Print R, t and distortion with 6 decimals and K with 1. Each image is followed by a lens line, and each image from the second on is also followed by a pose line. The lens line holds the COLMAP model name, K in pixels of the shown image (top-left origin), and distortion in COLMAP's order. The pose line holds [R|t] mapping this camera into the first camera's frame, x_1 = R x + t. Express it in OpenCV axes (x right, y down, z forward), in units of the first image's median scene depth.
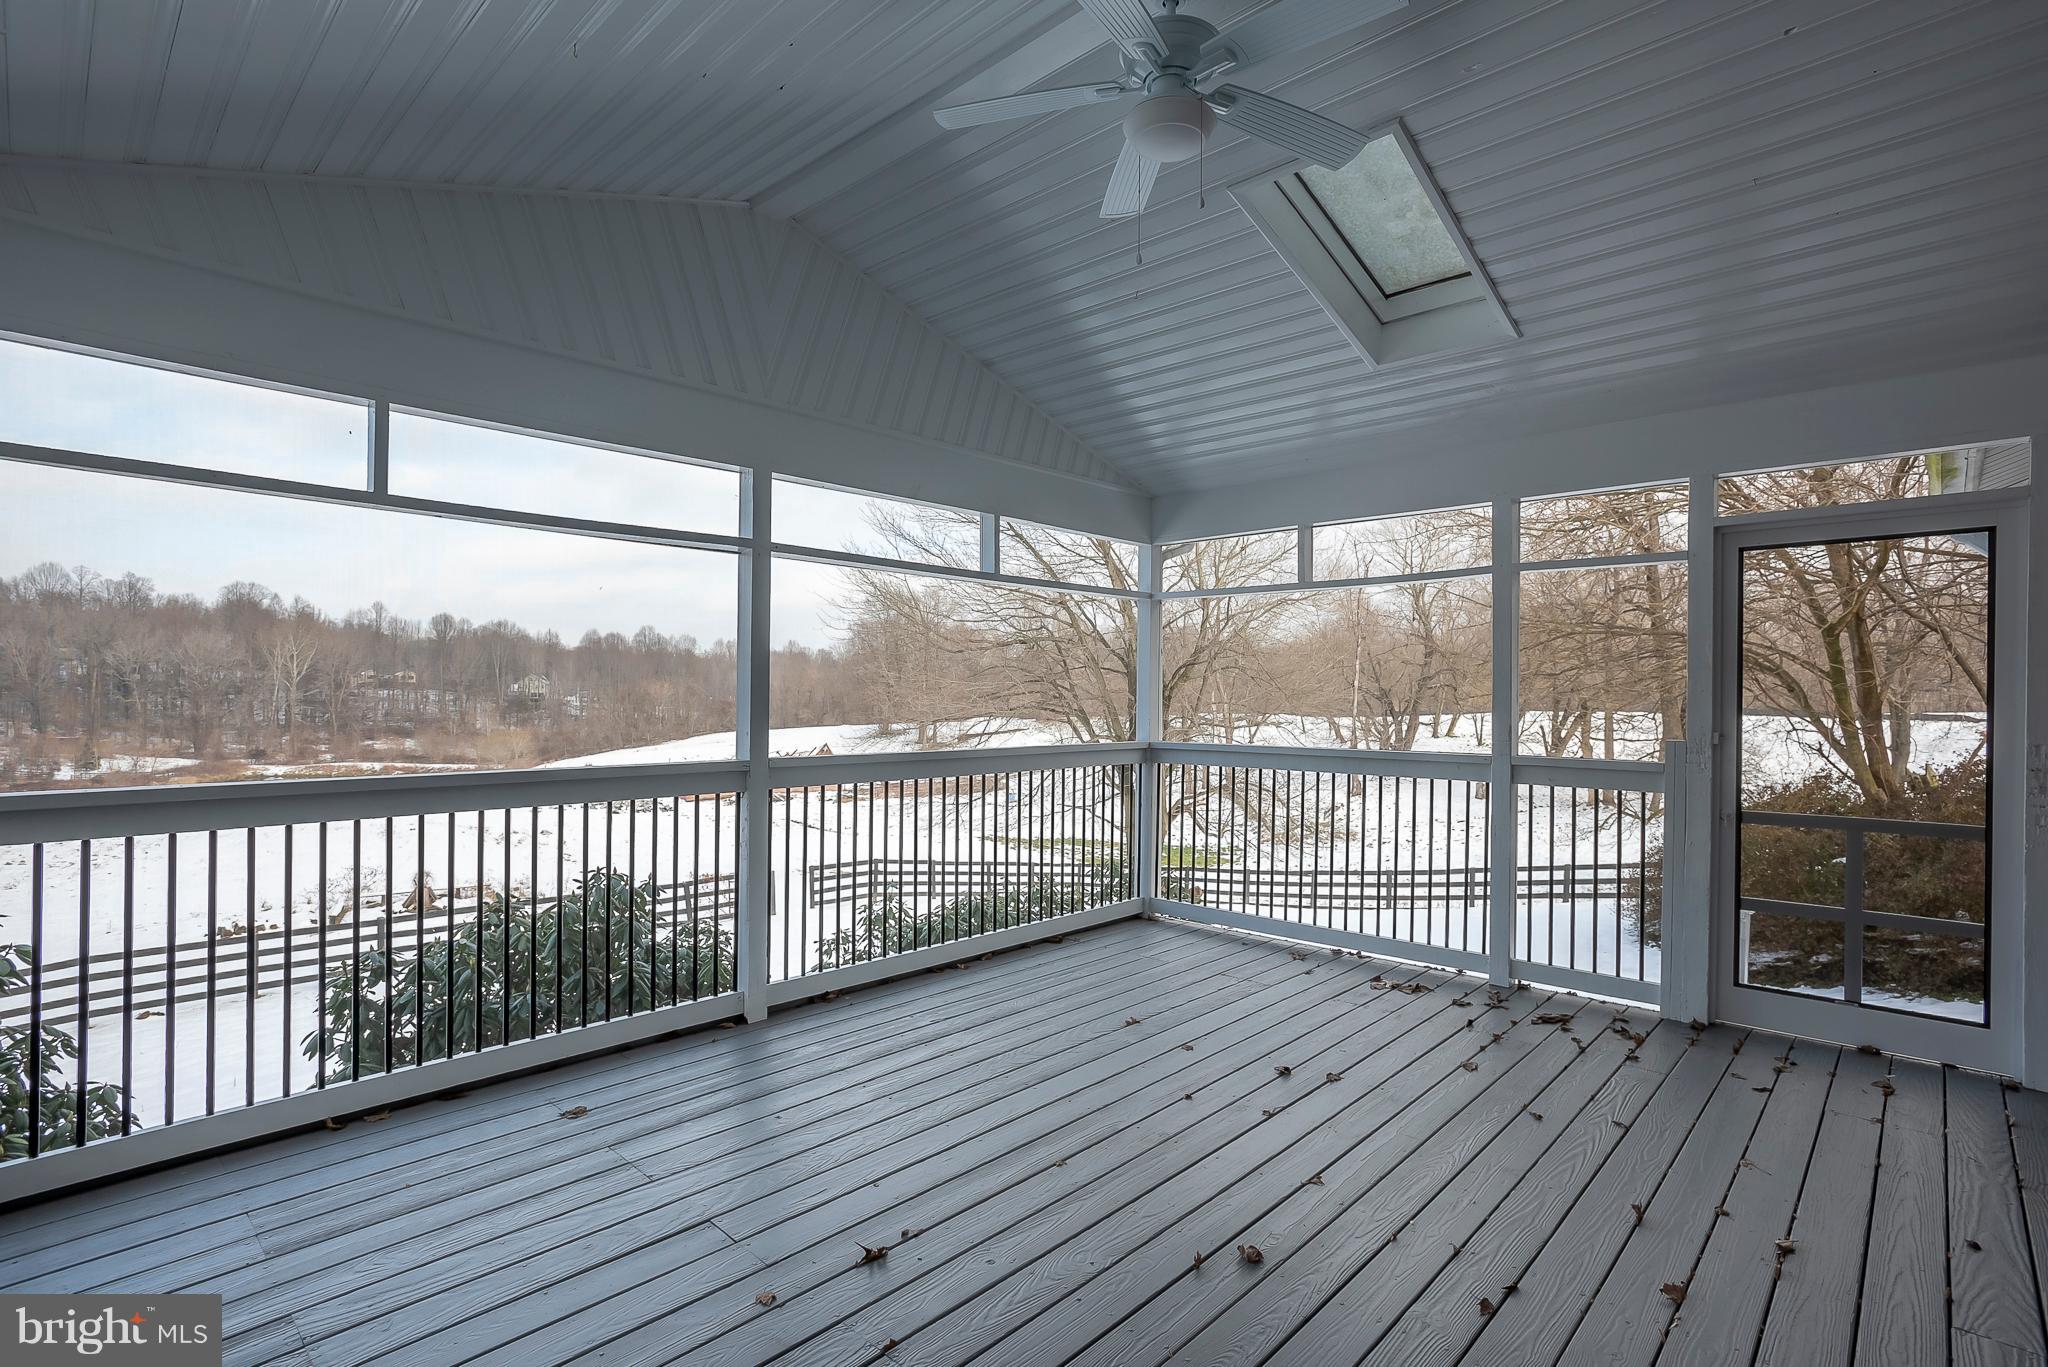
lens RADIAL K [[979.5, 0, 1034.5], [0, 979.5, 693.3], [0, 0, 1]] dist [-0.039547, 0.016076]
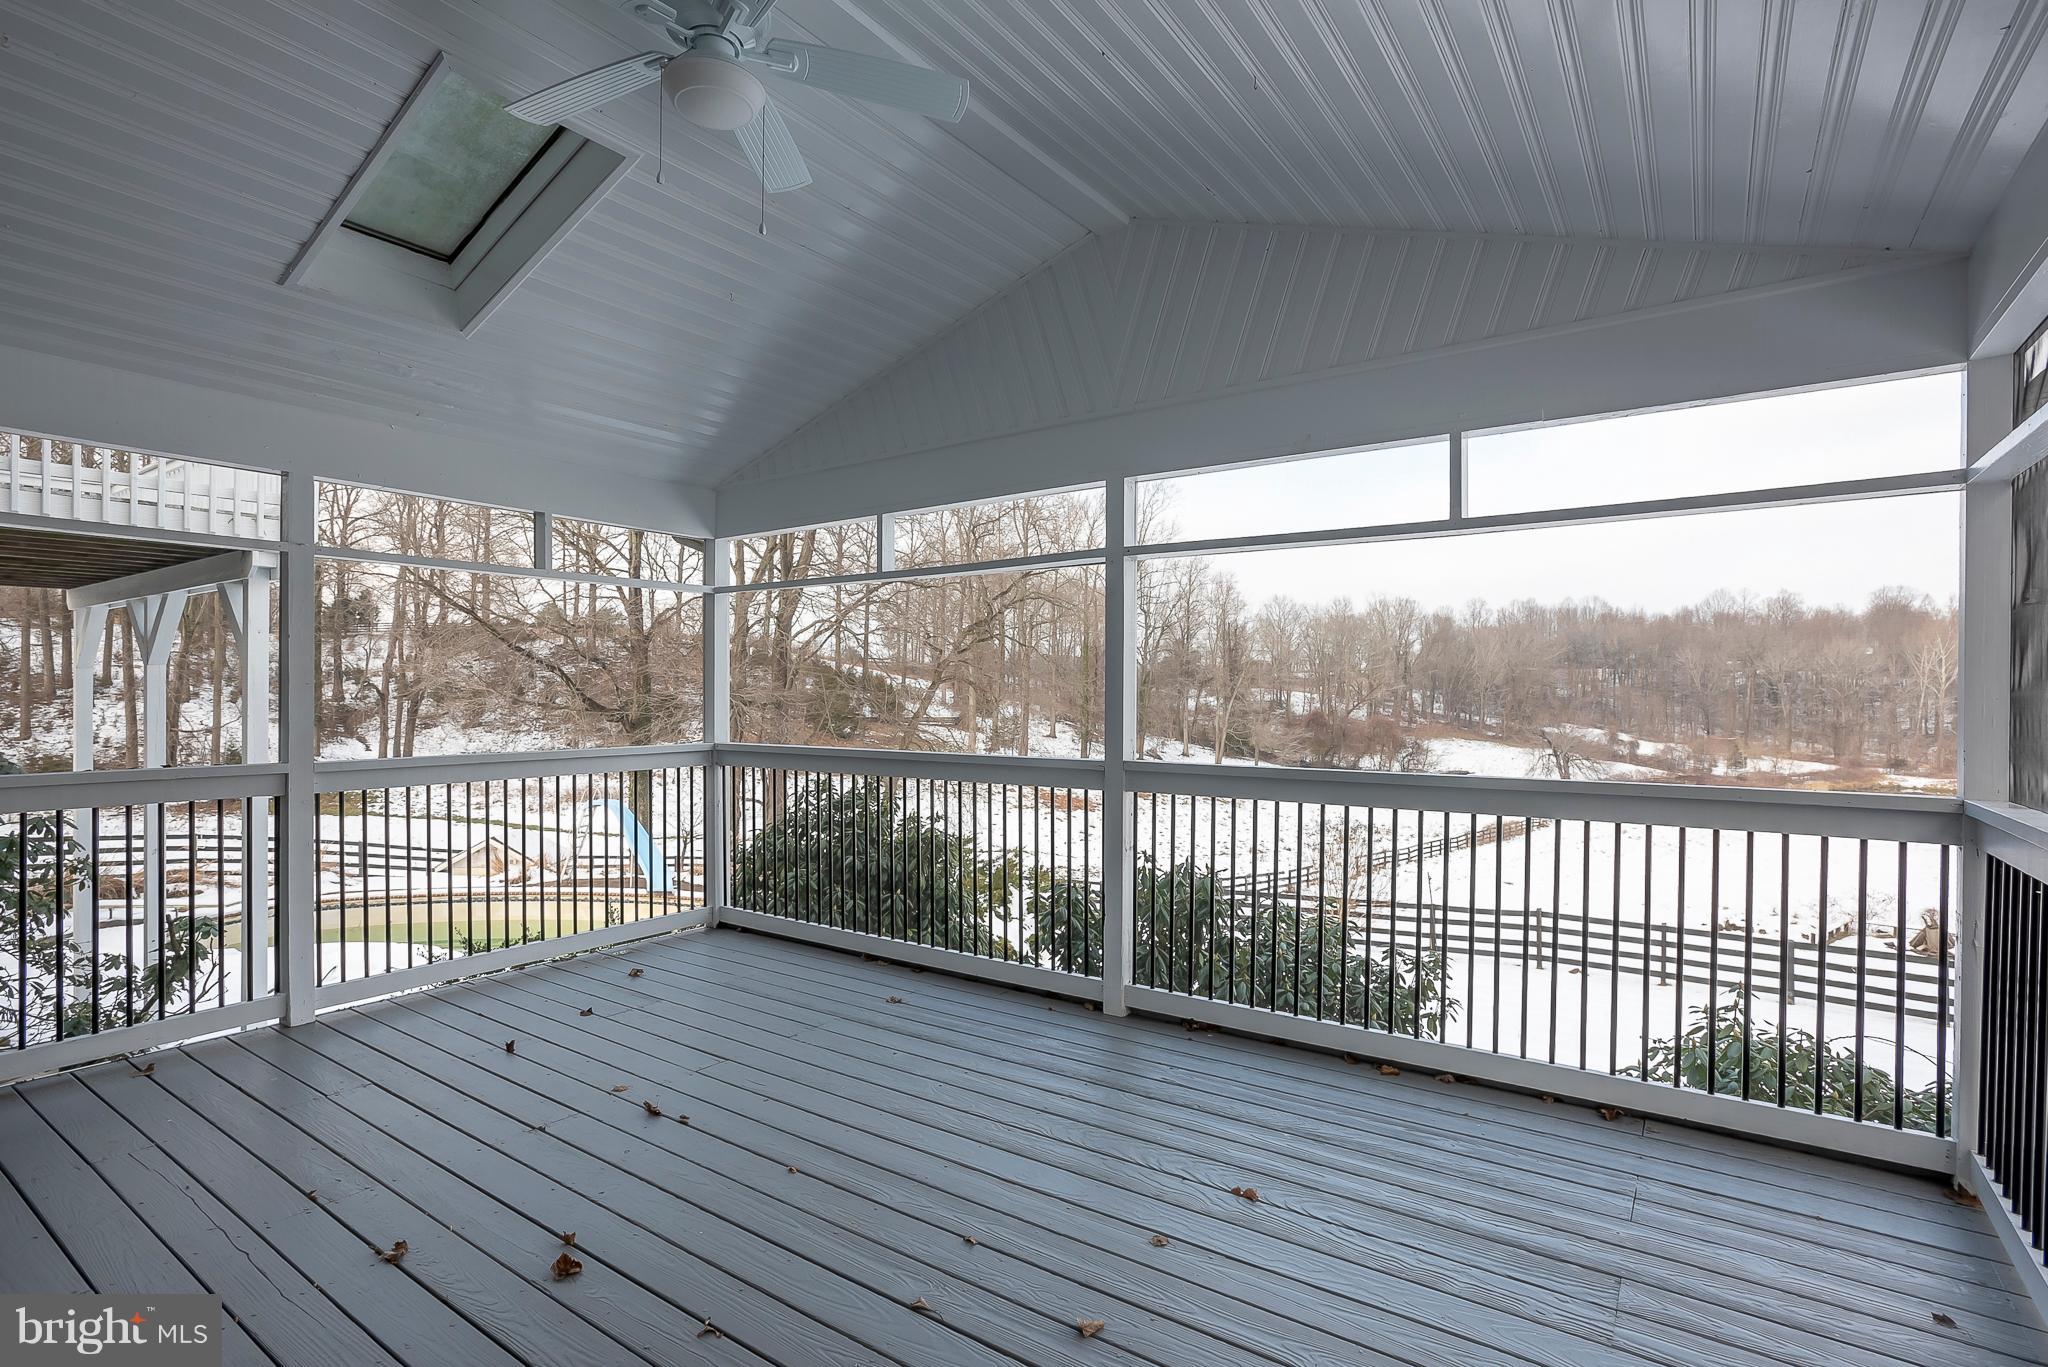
lens RADIAL K [[979.5, 0, 1034.5], [0, 979.5, 693.3], [0, 0, 1]] dist [-0.039547, 0.016076]
pose [[0.151259, -0.009118, -0.988452, 0.333529], [0.001467, 0.999958, -0.009000, 0.003644], [0.988493, -0.000089, 0.151266, 0.352176]]
